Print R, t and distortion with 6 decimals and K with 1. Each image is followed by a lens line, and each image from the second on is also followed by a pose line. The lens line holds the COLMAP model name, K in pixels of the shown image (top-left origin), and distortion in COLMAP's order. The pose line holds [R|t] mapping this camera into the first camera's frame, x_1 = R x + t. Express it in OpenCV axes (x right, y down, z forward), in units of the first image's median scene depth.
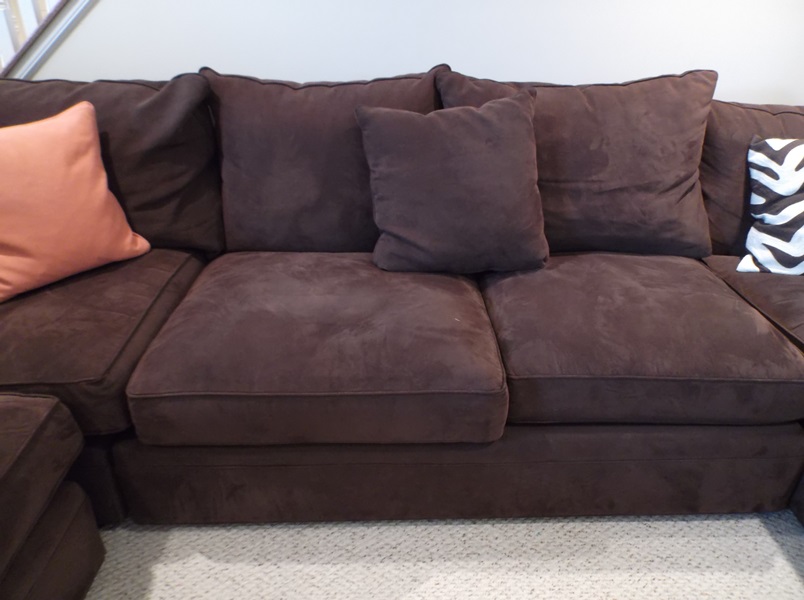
lens RADIAL K [[587.0, 0, 398.8], [0, 587.0, 299.1], [0, 0, 1]] dist [-0.012683, -0.002950]
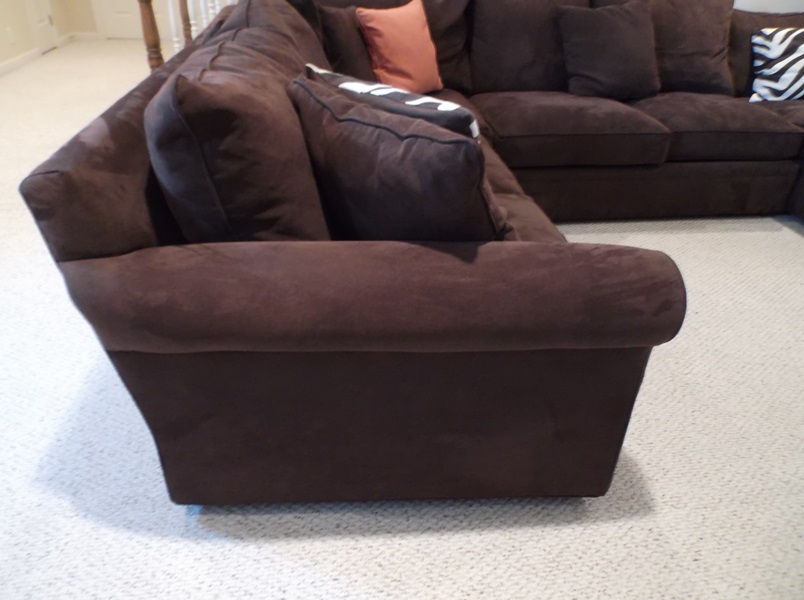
lens RADIAL K [[587.0, 0, 402.3], [0, 587.0, 304.7], [0, 0, 1]] dist [-0.012683, -0.002950]
pose [[0.990600, -0.055649, 0.124957, -0.787282], [0.048226, 0.996931, 0.061661, 0.434753], [-0.128005, -0.055055, 0.990244, -0.724473]]
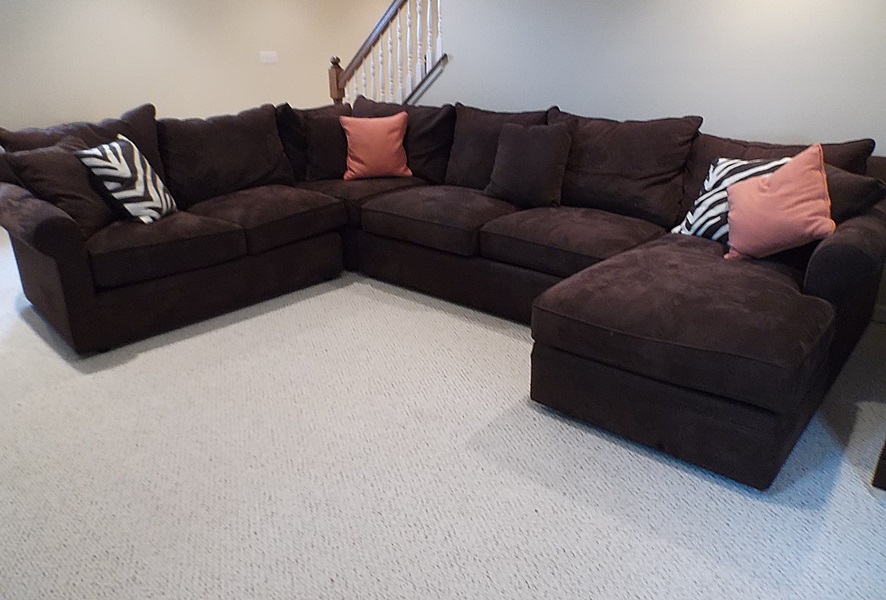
lens RADIAL K [[644.5, 0, 450.1], [0, 644.5, 279.3], [0, 0, 1]] dist [0.013605, 0.001457]
pose [[0.747832, 0.211112, -0.629428, 1.326931], [-0.306942, 0.950623, -0.045841, 0.359318], [0.588672, 0.227480, 0.775705, -0.750683]]
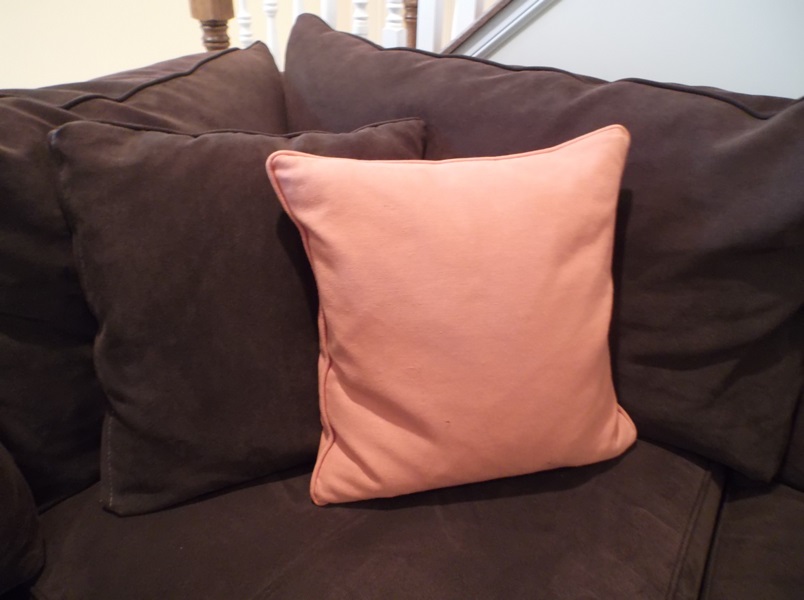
lens RADIAL K [[587.0, 0, 407.0], [0, 587.0, 303.0], [0, 0, 1]] dist [-0.012683, -0.002950]
pose [[0.841285, 0.288386, -0.457246, -0.391408], [-0.281149, 0.955842, 0.085566, -0.180537], [0.461731, 0.056569, 0.885215, 0.479781]]
